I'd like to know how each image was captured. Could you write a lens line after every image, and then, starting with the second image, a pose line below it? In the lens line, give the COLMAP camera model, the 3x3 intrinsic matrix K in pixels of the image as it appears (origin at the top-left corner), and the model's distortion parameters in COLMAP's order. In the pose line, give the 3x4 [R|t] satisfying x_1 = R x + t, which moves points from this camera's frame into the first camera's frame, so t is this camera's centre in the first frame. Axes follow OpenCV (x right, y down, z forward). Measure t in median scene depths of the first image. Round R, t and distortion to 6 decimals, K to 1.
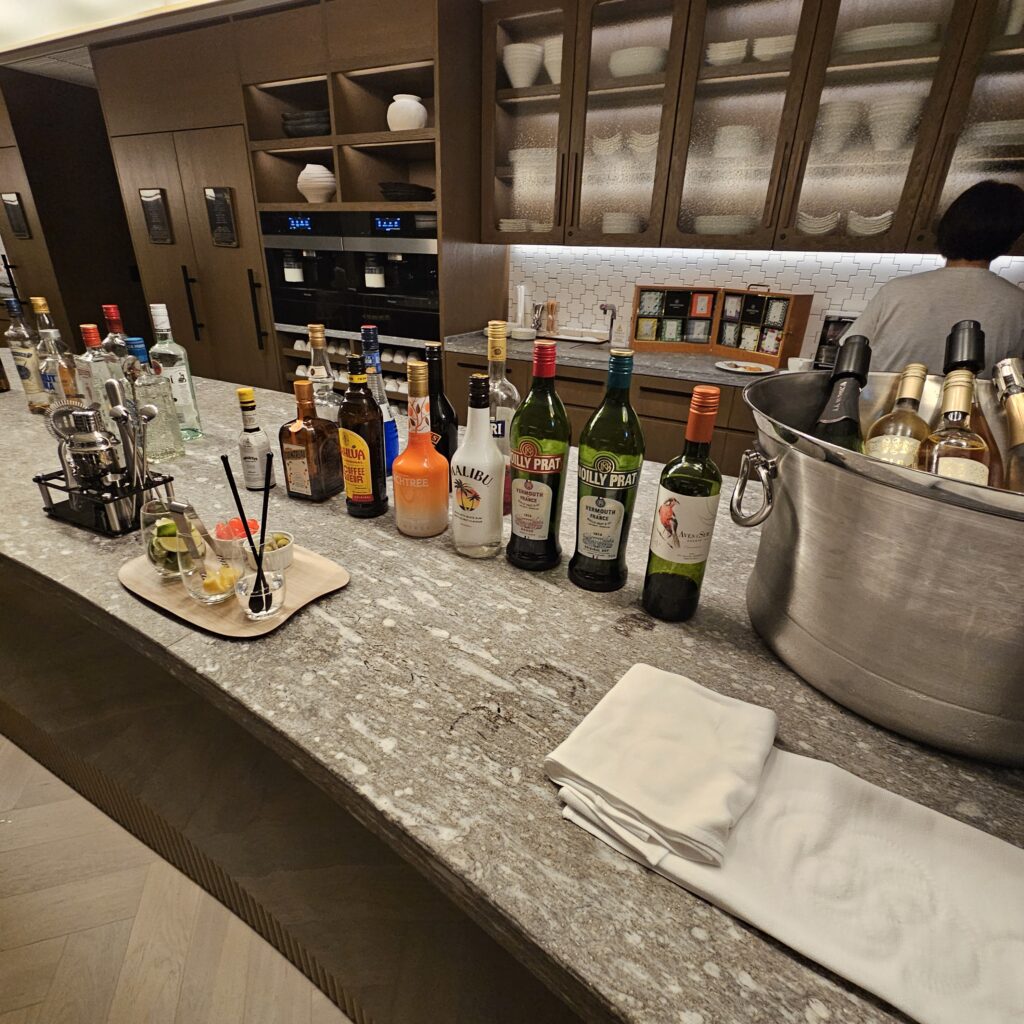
lens RADIAL K [[567.0, 0, 512.0], [0, 567.0, 512.0], [0, 0, 1]] dist [-0.003630, 0.000406]
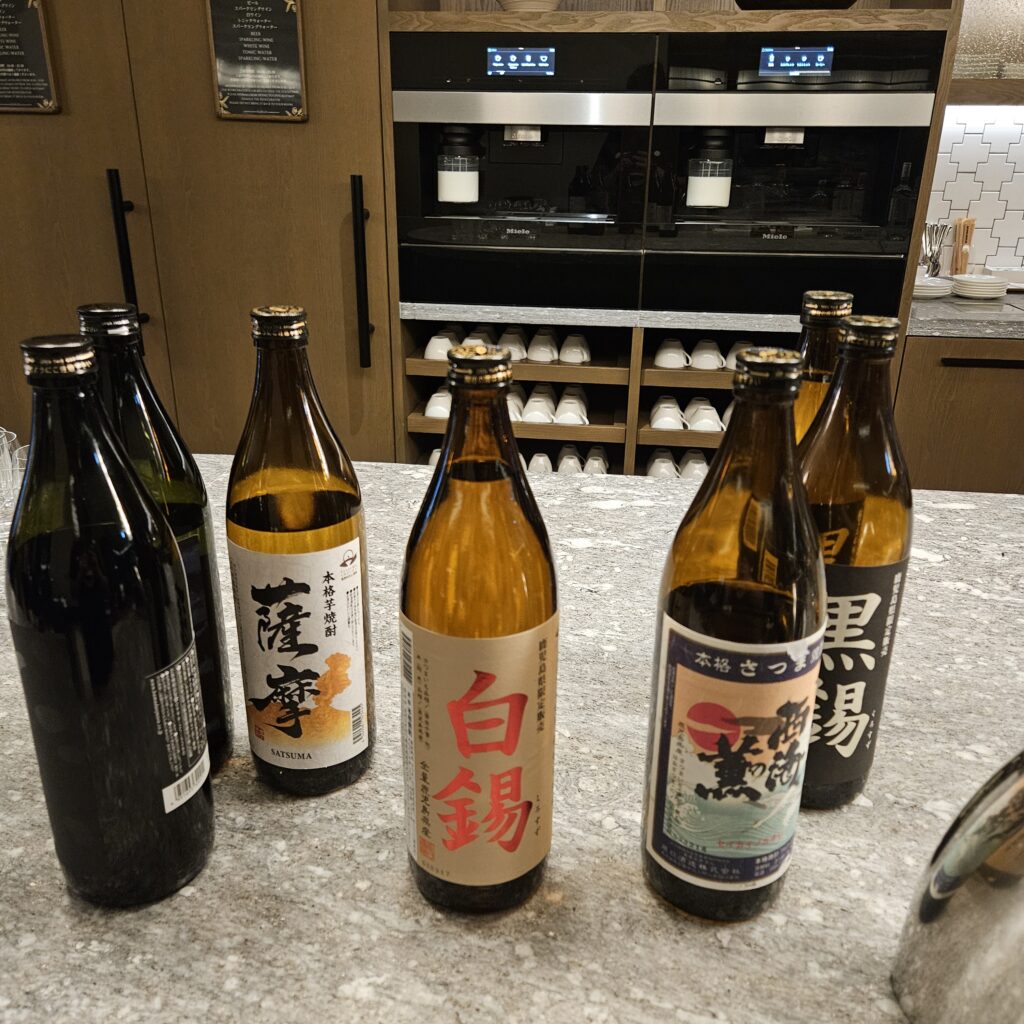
lens RADIAL K [[991.8, 0, 512.6], [0, 991.8, 543.1], [0, 0, 1]] dist [0.047424, -0.009160]
pose [[0.931476, -0.159492, 0.326977, -0.632566], [0.165155, 0.986211, 0.010567, -0.159799], [-0.324154, 0.044159, 0.944973, 0.303880]]
